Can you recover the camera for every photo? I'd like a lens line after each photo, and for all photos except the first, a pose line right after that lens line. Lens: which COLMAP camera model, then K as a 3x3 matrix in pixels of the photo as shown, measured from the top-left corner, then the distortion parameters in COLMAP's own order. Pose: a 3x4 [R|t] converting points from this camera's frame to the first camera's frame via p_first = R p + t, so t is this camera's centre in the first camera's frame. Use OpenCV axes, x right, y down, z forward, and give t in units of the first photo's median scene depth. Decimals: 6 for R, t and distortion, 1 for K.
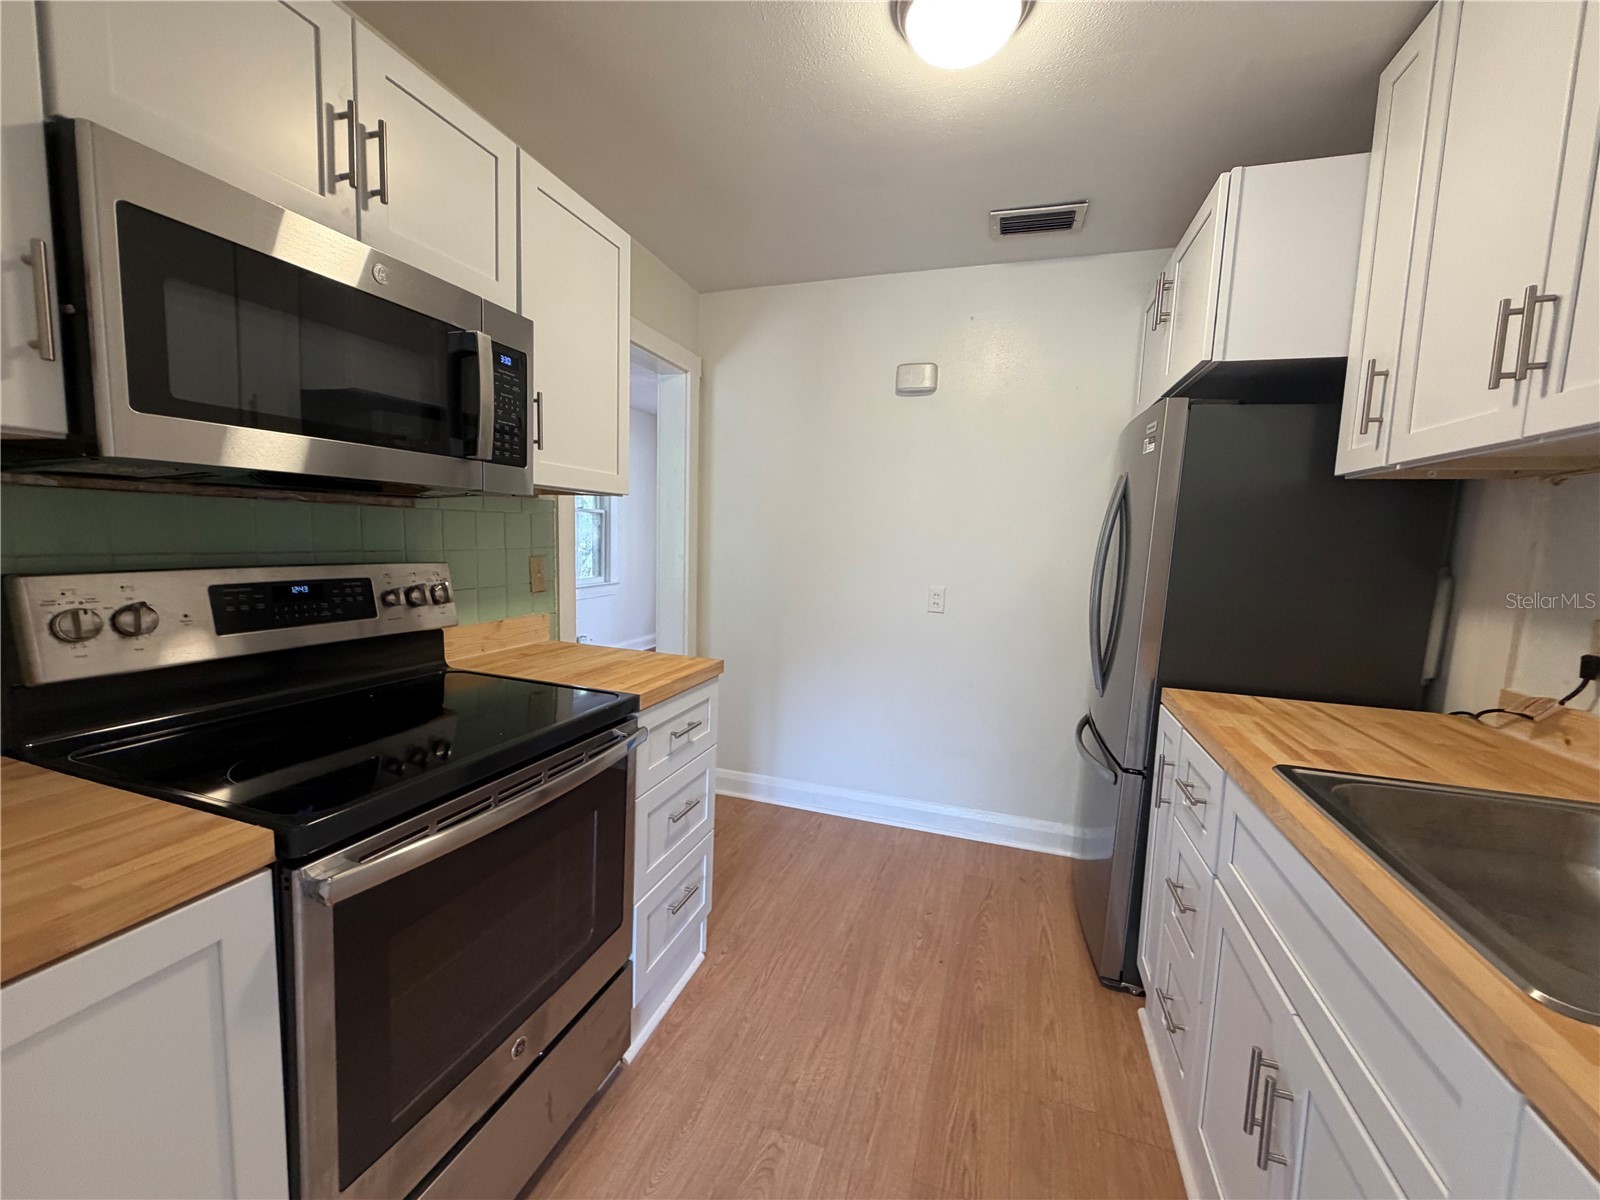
lens RADIAL K [[642.0, 0, 794.6], [0, 642.0, 600.4], [0, 0, 1]] dist [0.000433, 0.001645]
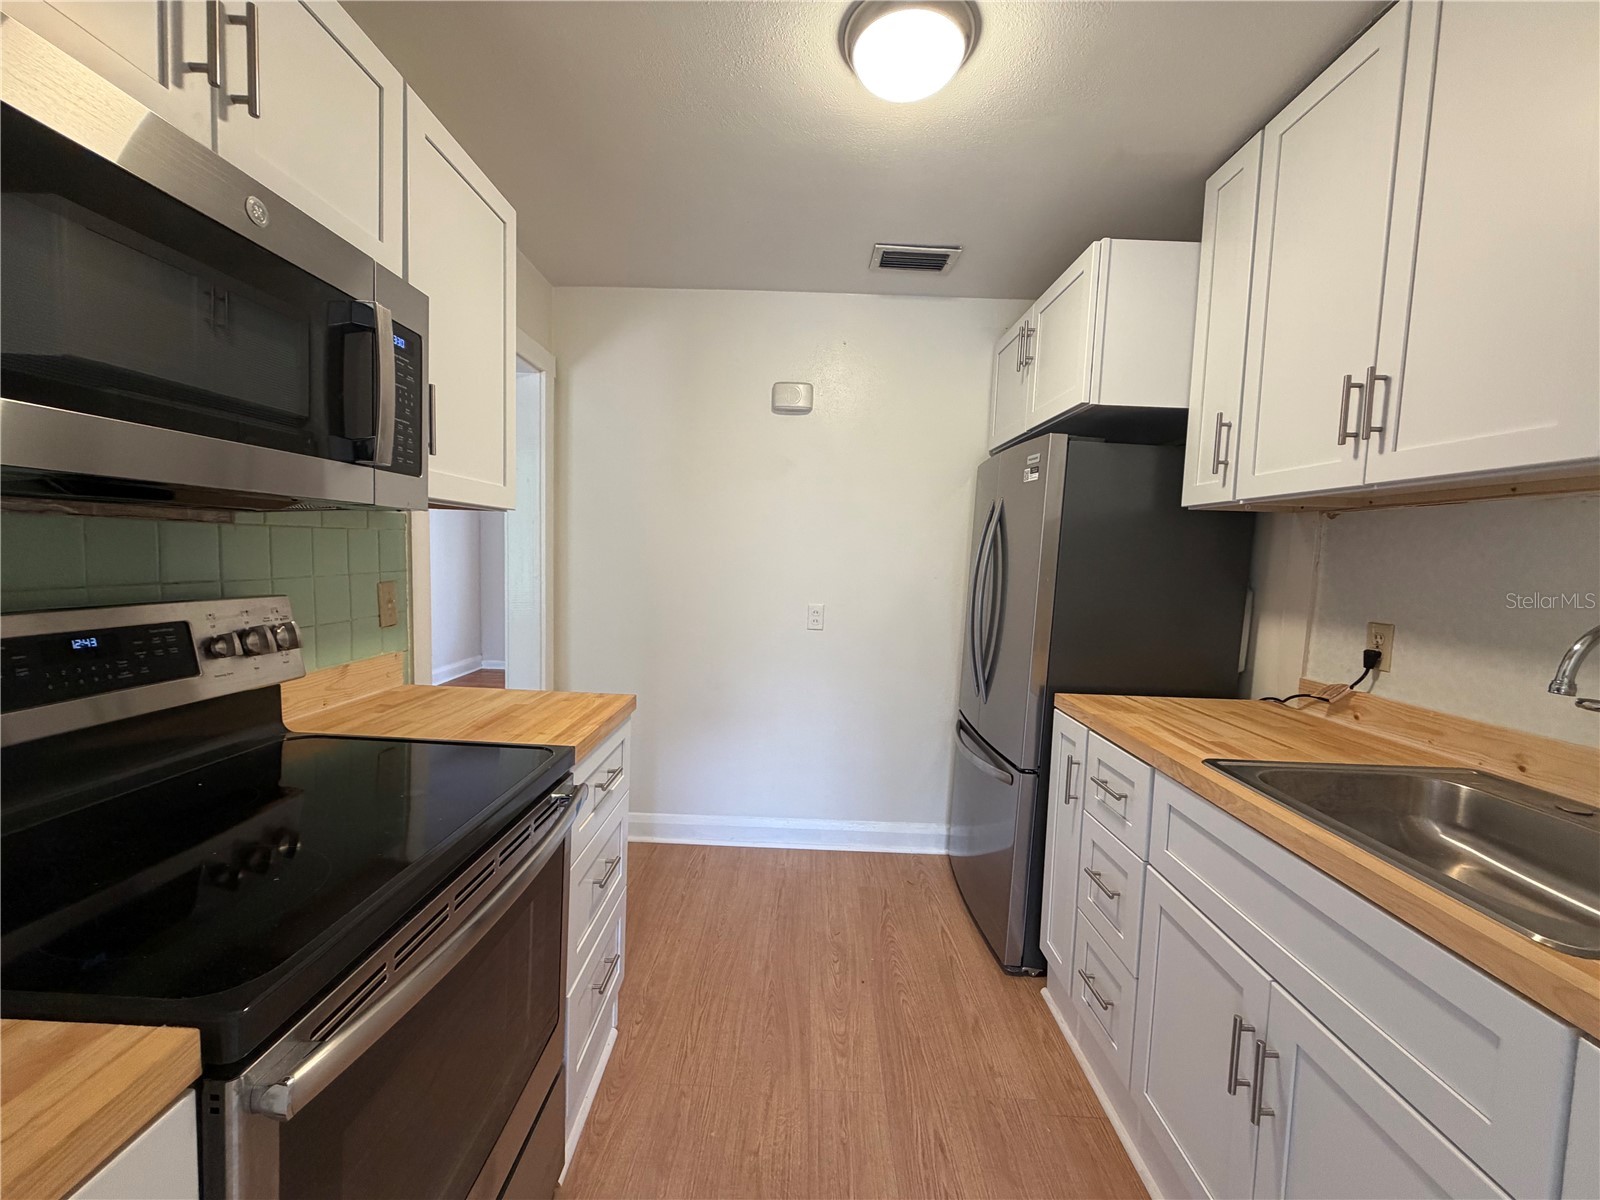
lens RADIAL K [[642.0, 0, 796.5], [0, 642.0, 599.9], [0, 0, 1]] dist [0.000433, 0.001645]
pose [[0.951265, -0.024345, 0.307412, -0.208439], [0.030223, 0.999440, -0.014373, -0.025206], [-0.306890, 0.022963, 0.951468, 0.087761]]
